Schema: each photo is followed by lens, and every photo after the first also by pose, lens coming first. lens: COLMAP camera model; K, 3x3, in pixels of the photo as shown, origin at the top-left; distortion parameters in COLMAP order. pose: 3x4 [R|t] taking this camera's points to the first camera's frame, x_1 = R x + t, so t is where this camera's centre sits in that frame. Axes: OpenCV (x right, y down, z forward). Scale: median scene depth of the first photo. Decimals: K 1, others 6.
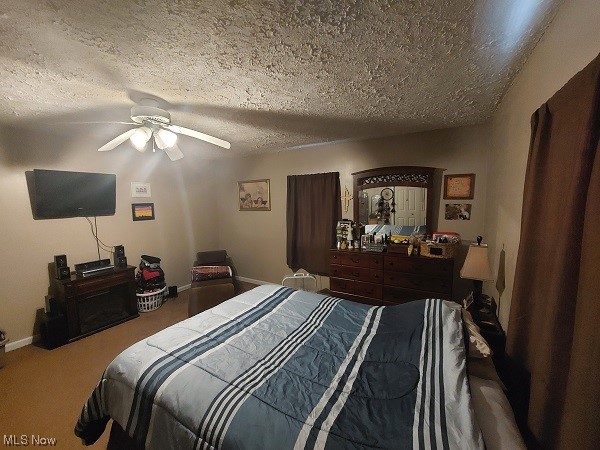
lens RADIAL K [[241.0, 0, 298.9], [0, 241.0, 224.7], [0, 0, 1]] dist [-0.009621, -0.000305]
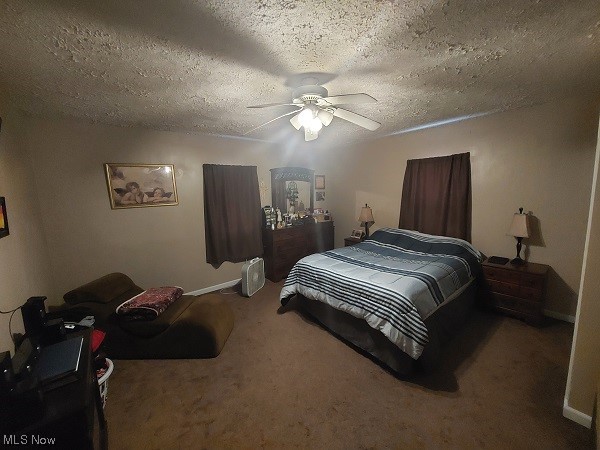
lens RADIAL K [[241.0, 0, 300.0], [0, 241.0, 224.0], [0, 0, 1]] dist [-0.009621, -0.000305]
pose [[0.361703, -0.126146, 0.923720, -0.713774], [0.115148, 0.989262, 0.090008, -0.018967], [-0.925155, 0.073809, 0.372345, 0.324652]]
